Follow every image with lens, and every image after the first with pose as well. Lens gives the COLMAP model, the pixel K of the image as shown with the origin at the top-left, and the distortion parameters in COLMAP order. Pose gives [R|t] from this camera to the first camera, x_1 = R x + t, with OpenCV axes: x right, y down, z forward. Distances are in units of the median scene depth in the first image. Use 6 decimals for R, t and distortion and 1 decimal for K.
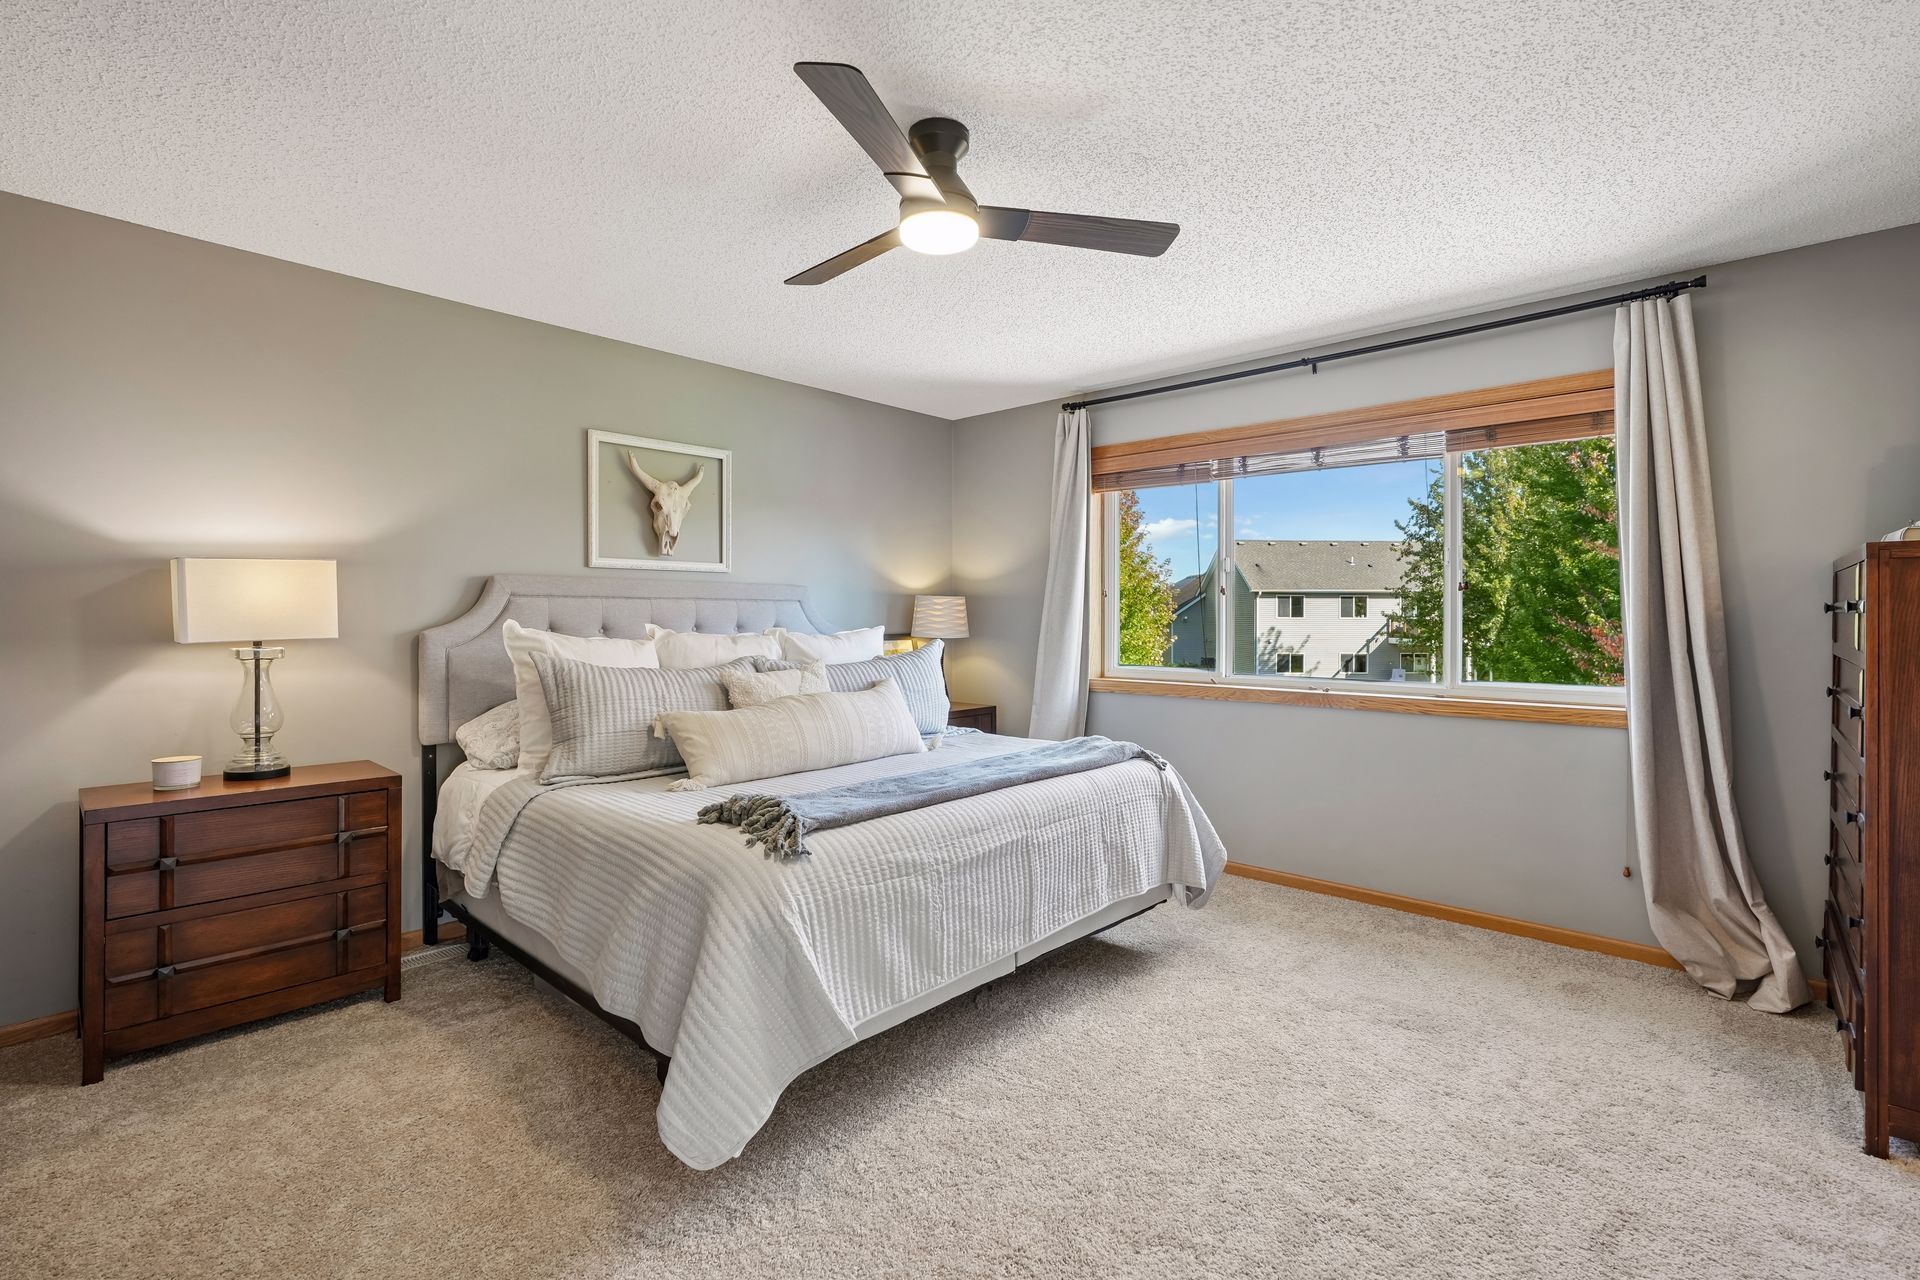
lens RADIAL K [[878.3, 0, 960.6], [0, 878.3, 617.9], [0, 0, 1]] dist [-0.001181, -0.000104]
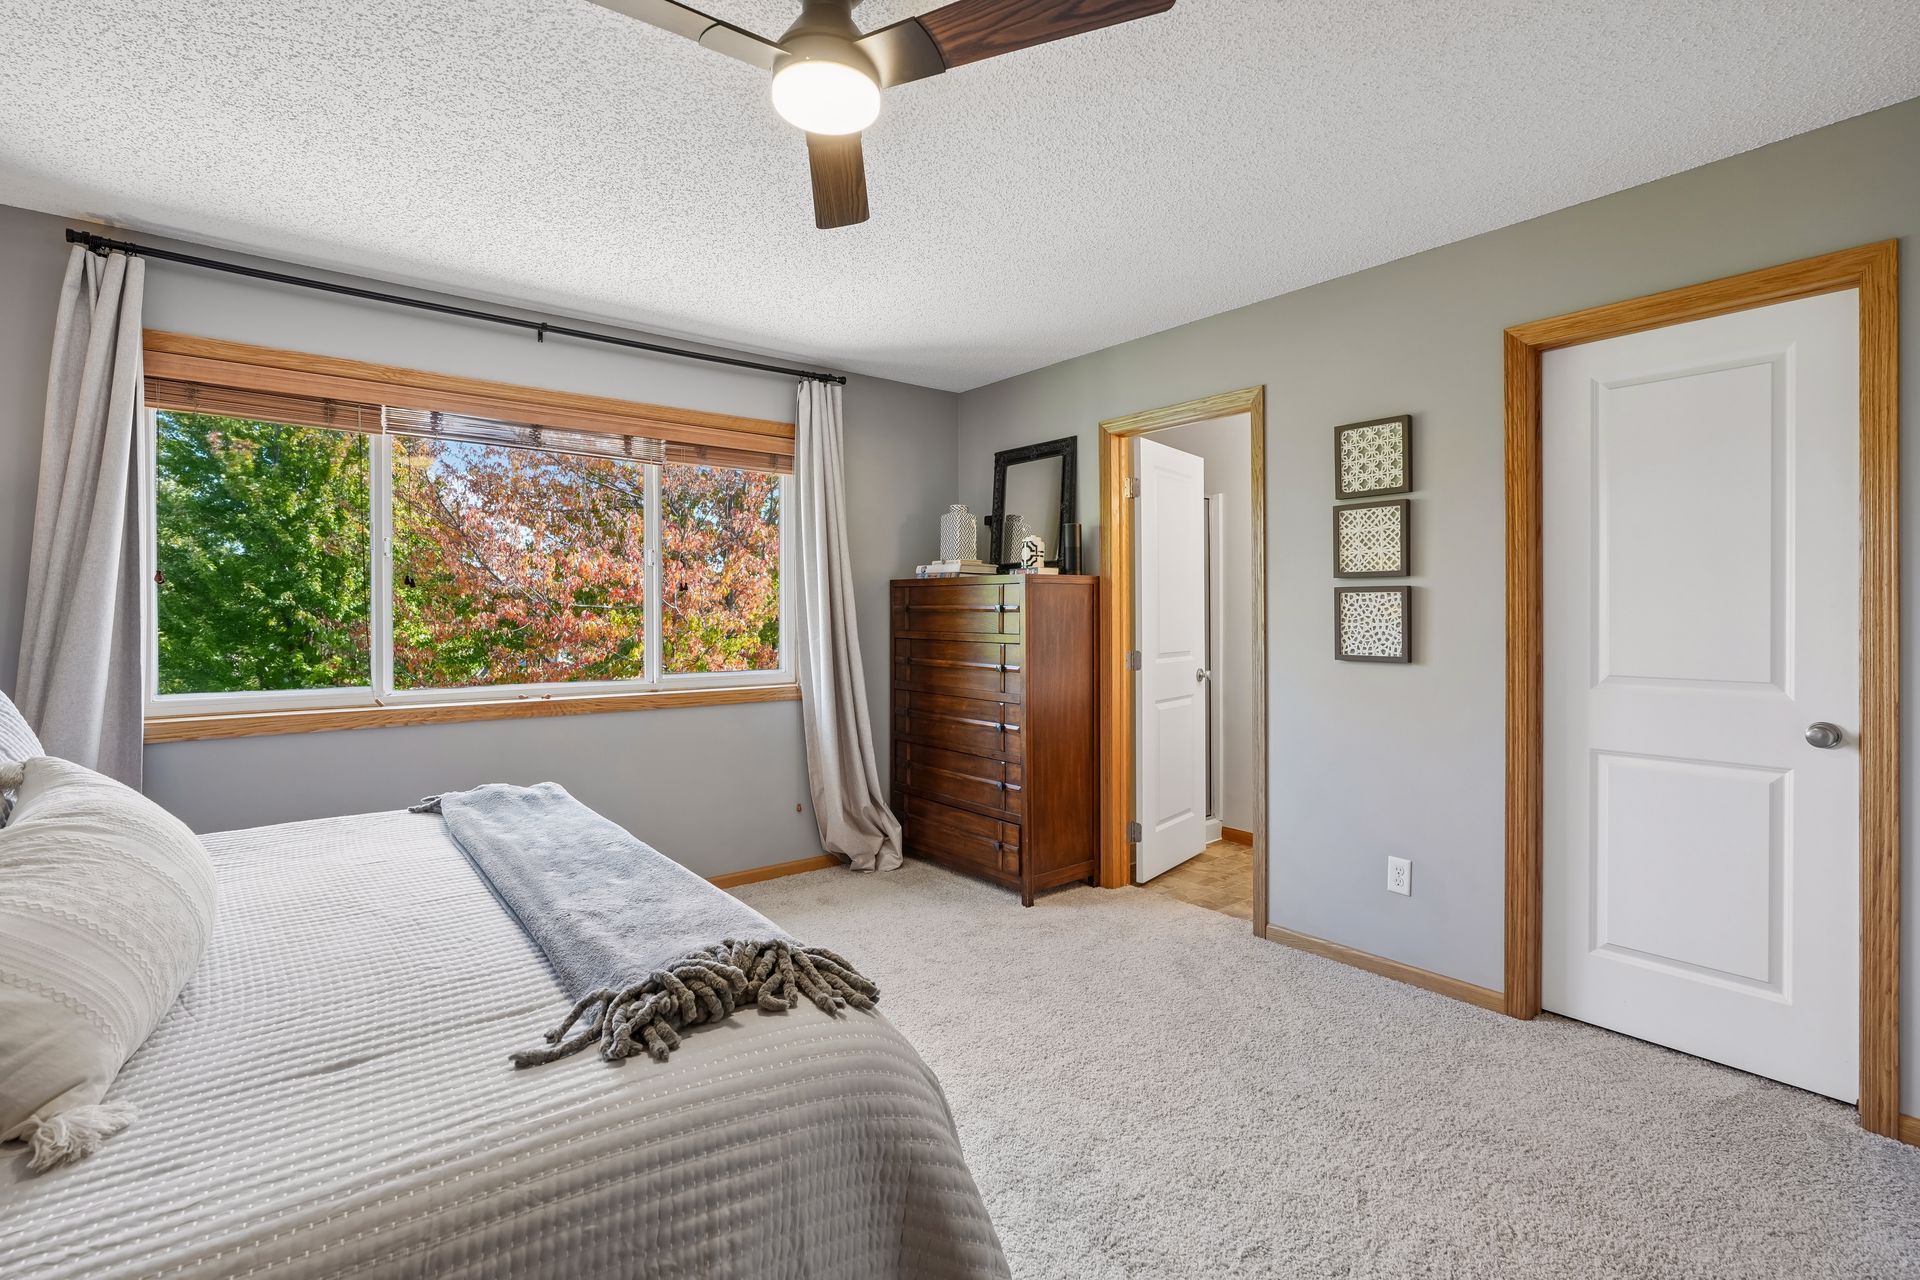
lens RADIAL K [[893.6, 0, 961.5], [0, 893.6, 615.4], [0, 0, 1]] dist [-0.001669, -0.000100]
pose [[0.148962, -0.001756, 0.988841, -0.551974], [0.005633, 0.999984, 0.000927, 0.000418], [-0.988827, 0.005432, 0.148970, 0.575127]]
